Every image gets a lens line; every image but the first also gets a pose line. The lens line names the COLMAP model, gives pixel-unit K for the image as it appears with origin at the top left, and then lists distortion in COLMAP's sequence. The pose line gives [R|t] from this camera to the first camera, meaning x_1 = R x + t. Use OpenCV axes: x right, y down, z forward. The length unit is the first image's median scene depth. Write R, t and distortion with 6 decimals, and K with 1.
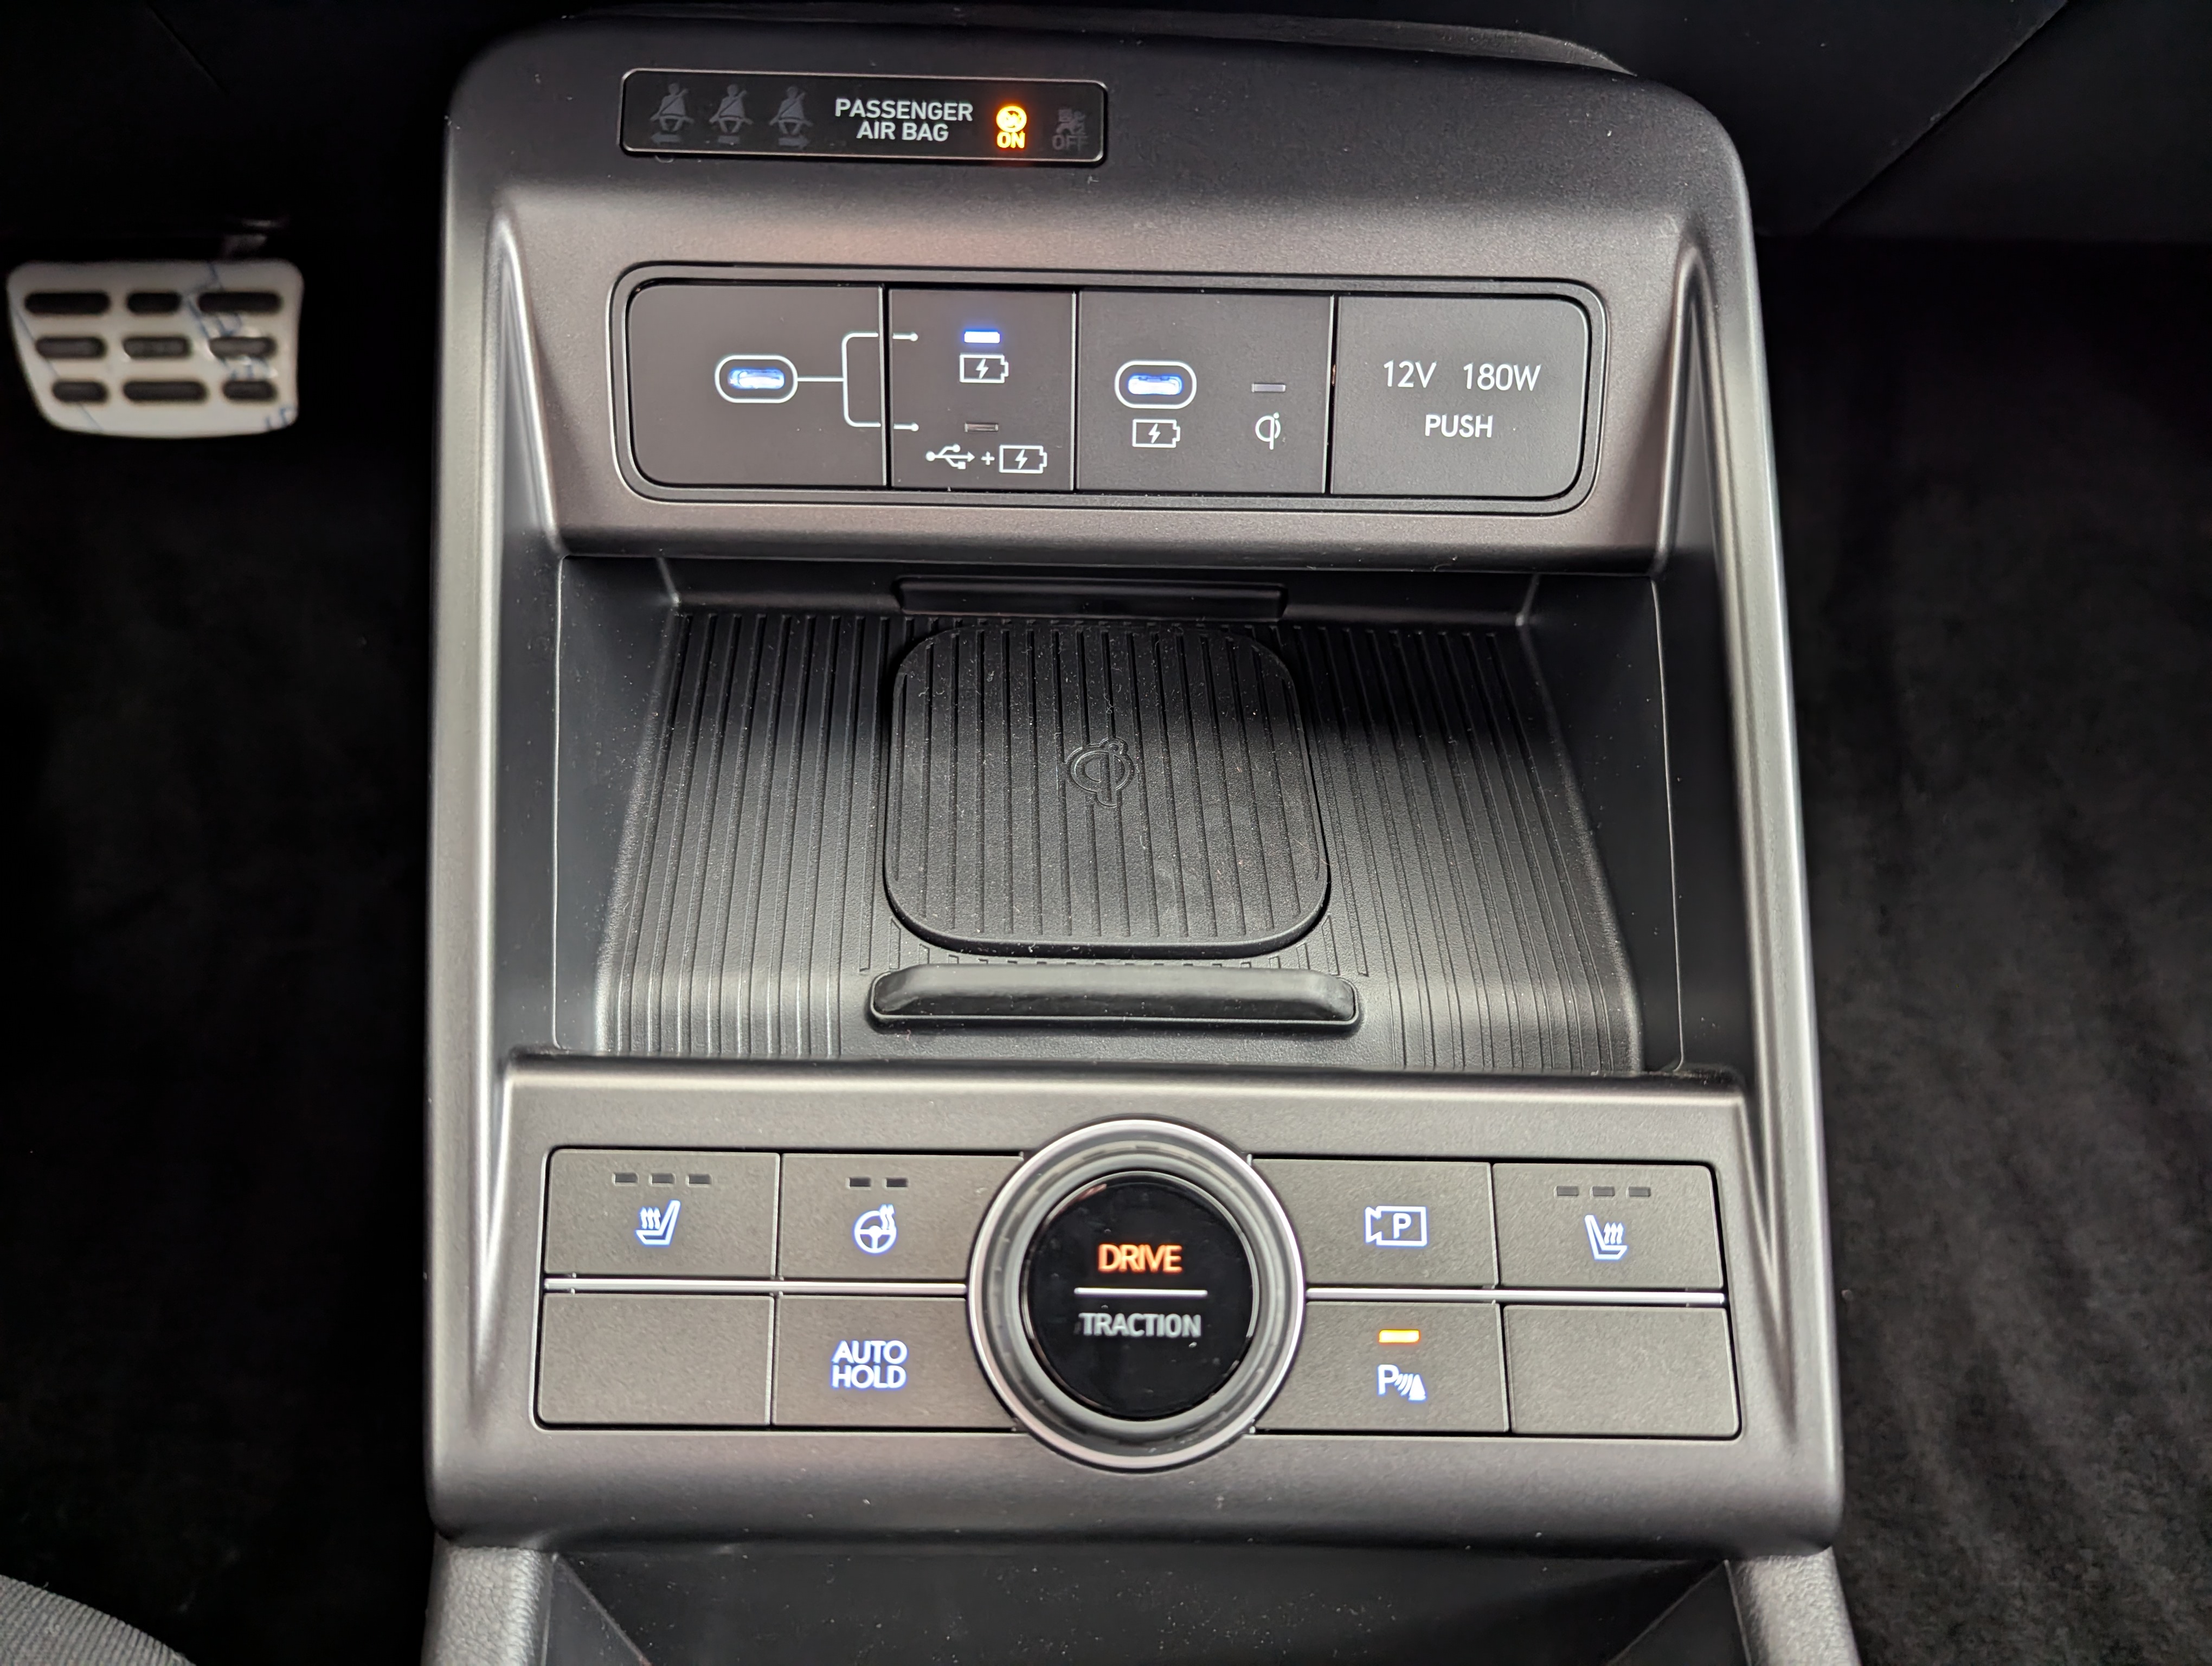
lens RADIAL K [[1697.1, 0, 1107.5], [0, 1697.1, 830.9], [0, 0, 1]] dist [0.024992, -0.019621]
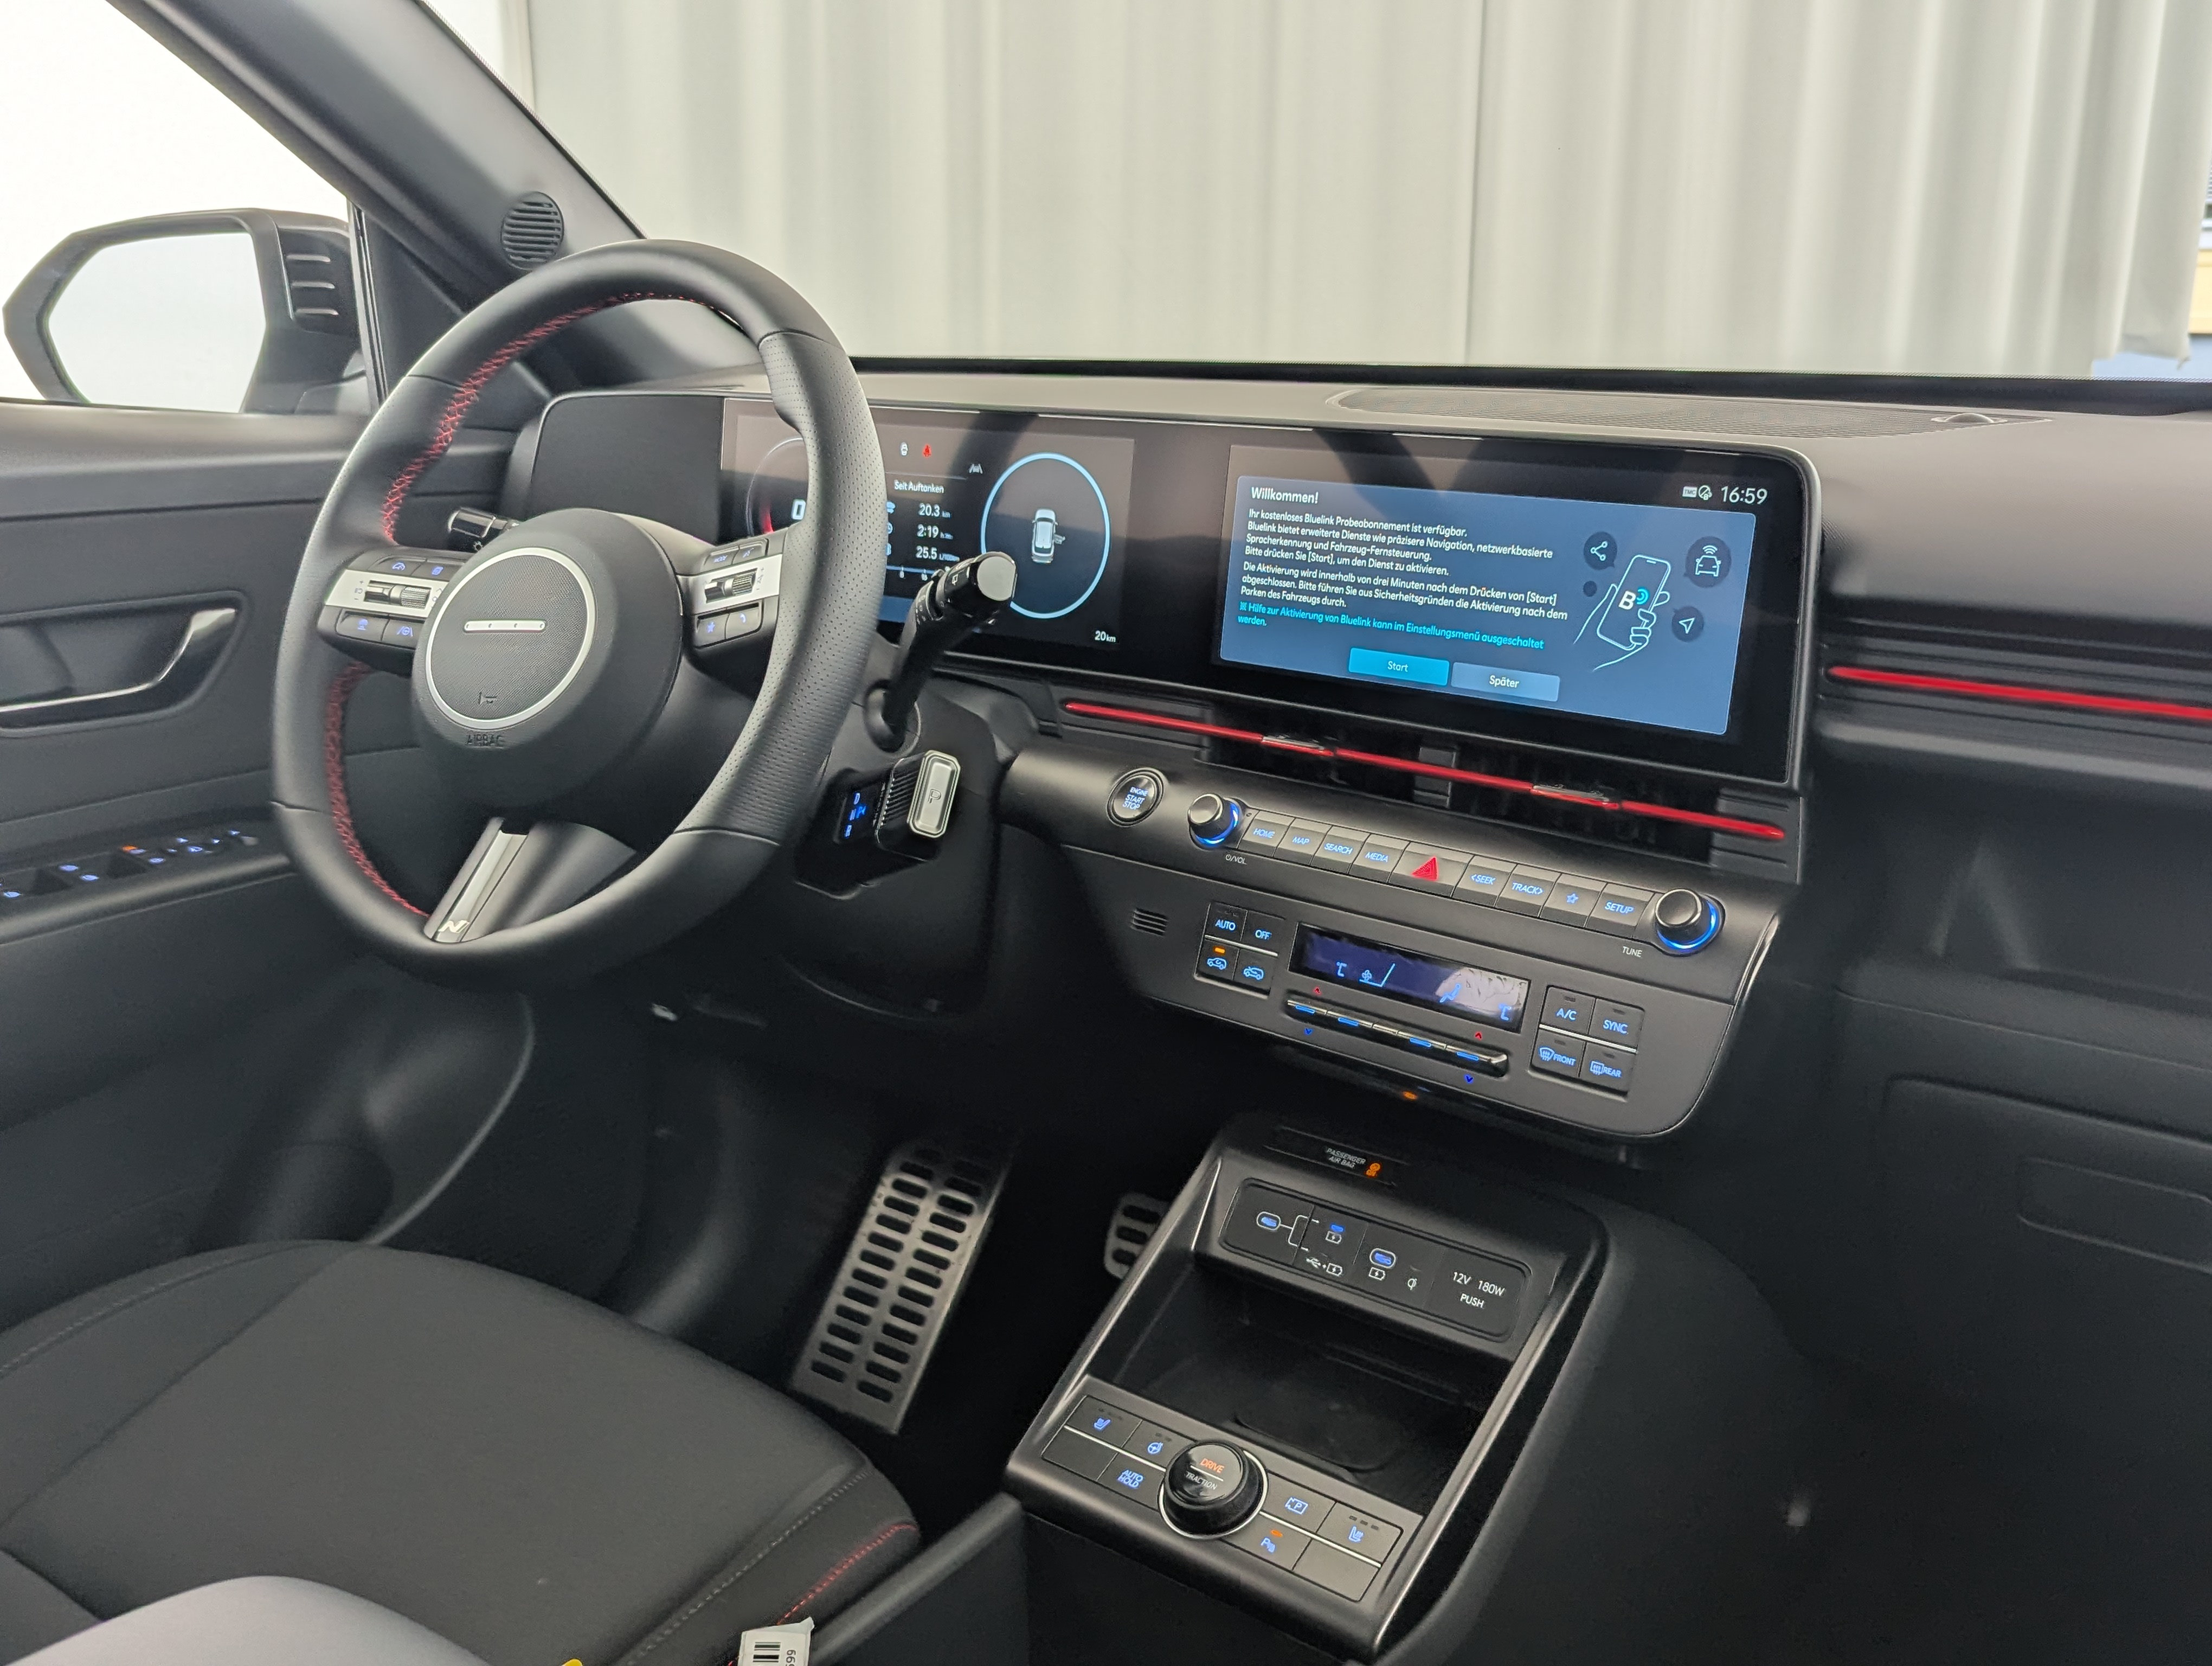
lens RADIAL K [[2145.7, 0, 1119.1], [0, 2145.7, 780.2], [0, 0, 1]] dist [0.068313, 0.000000]
pose [[0.777068, 0.121551, -0.617568, 1.828499], [-0.478811, 0.751017, -0.454657, 0.997207], [0.408540, 0.648998, 0.641792, -2.035996]]
